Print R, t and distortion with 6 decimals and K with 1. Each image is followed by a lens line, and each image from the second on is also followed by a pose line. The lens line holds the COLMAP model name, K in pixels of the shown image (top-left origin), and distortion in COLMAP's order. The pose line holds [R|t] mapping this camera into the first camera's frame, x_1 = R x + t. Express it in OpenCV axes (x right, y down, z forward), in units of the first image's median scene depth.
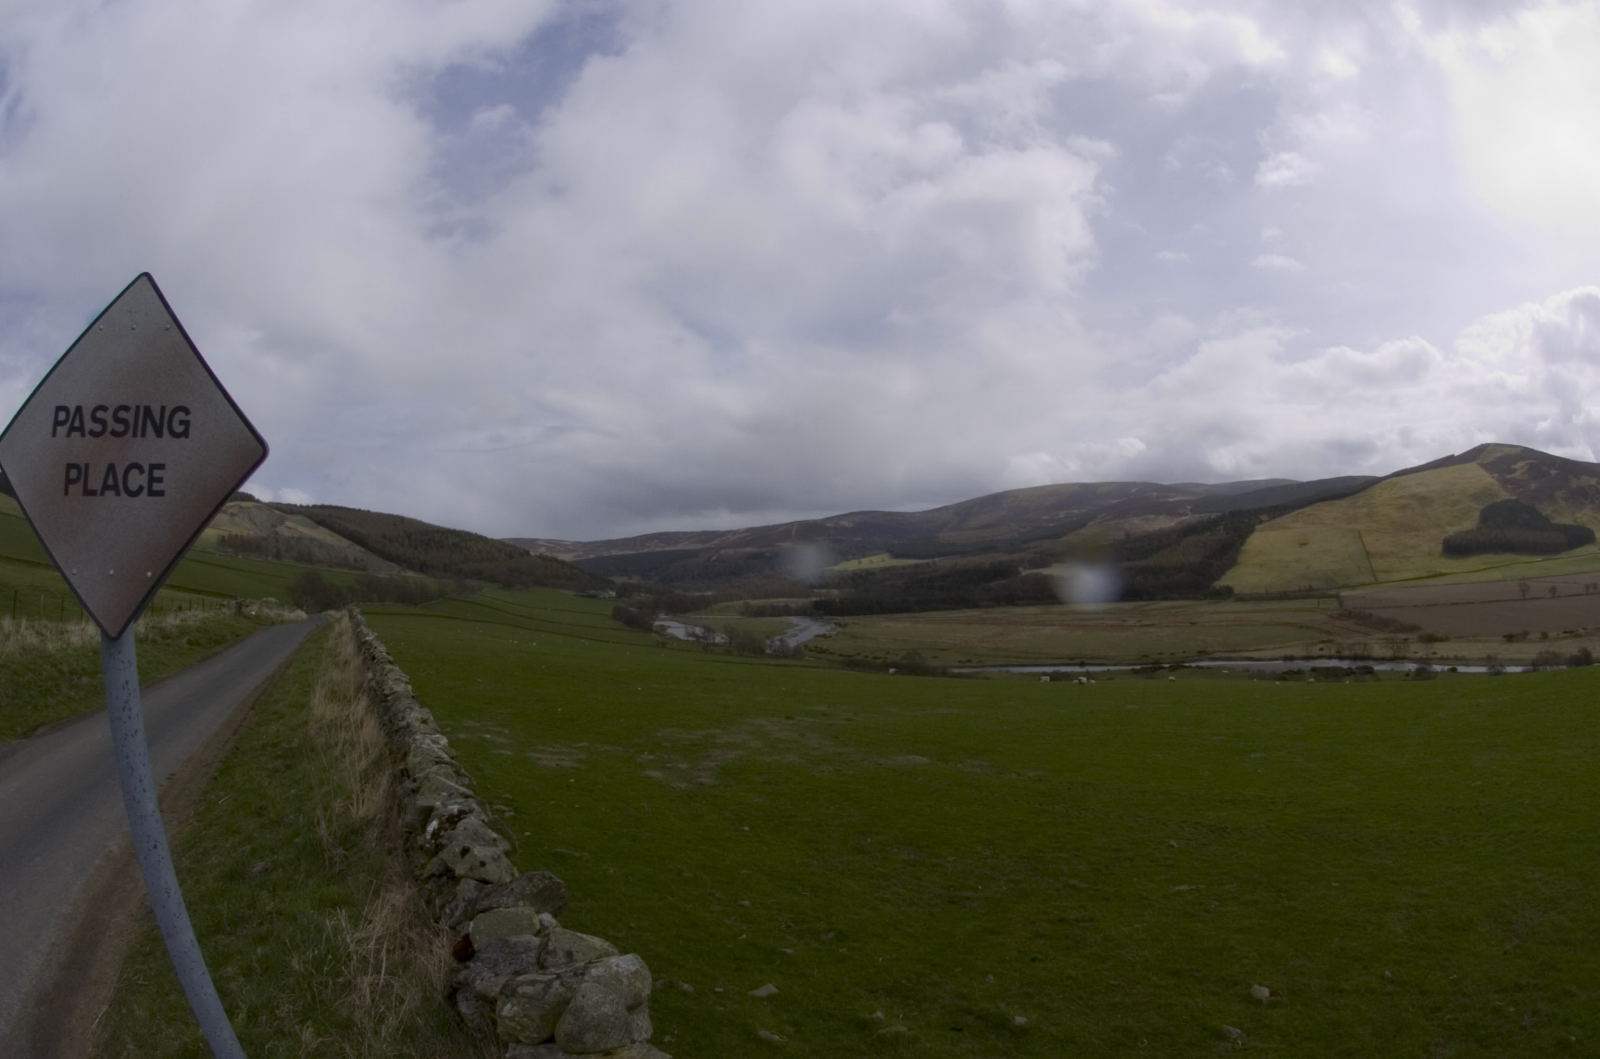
lens RADIAL K [[806.8, 0, 835.2], [0, 806.8, 523.7], [0, 0, 1]] dist [-0.095060, 0.001927]
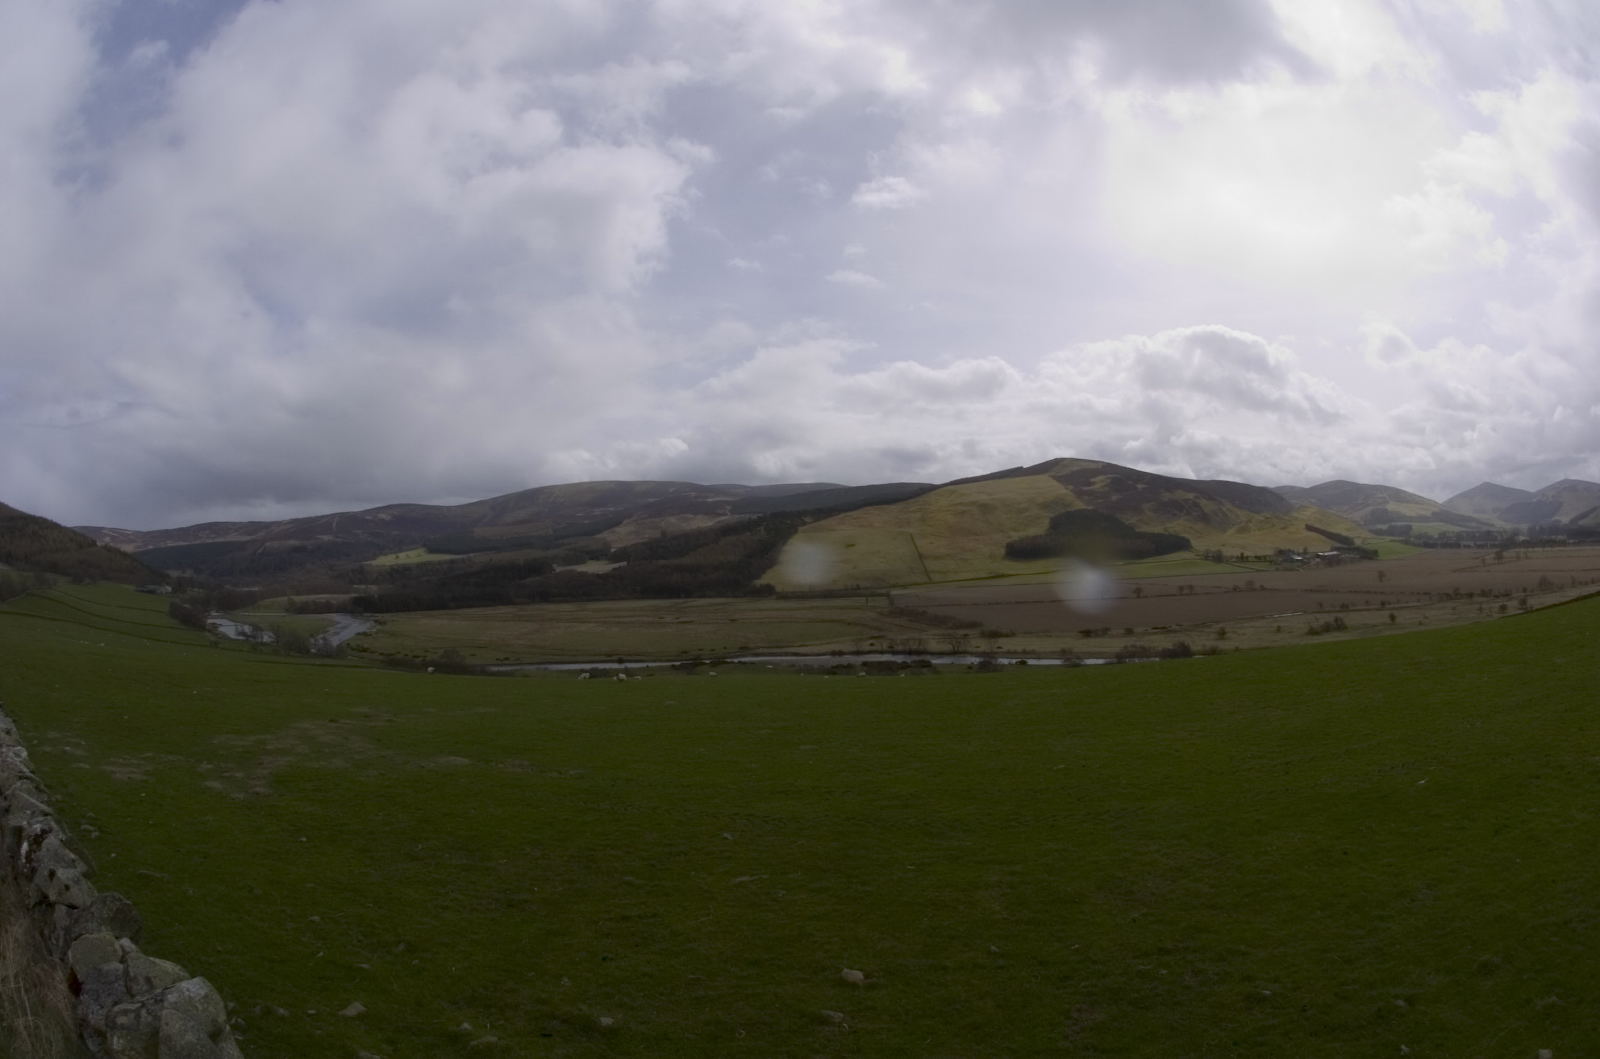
lens RADIAL K [[806.8, 0, 835.2], [0, 806.8, 523.7], [0, 0, 1]] dist [-0.095060, 0.001927]
pose [[0.956565, 0.021181, 0.290748, 0.239718], [-0.021112, 0.999771, -0.003373, 0.000679], [-0.290753, -0.002912, 0.956794, -0.036451]]
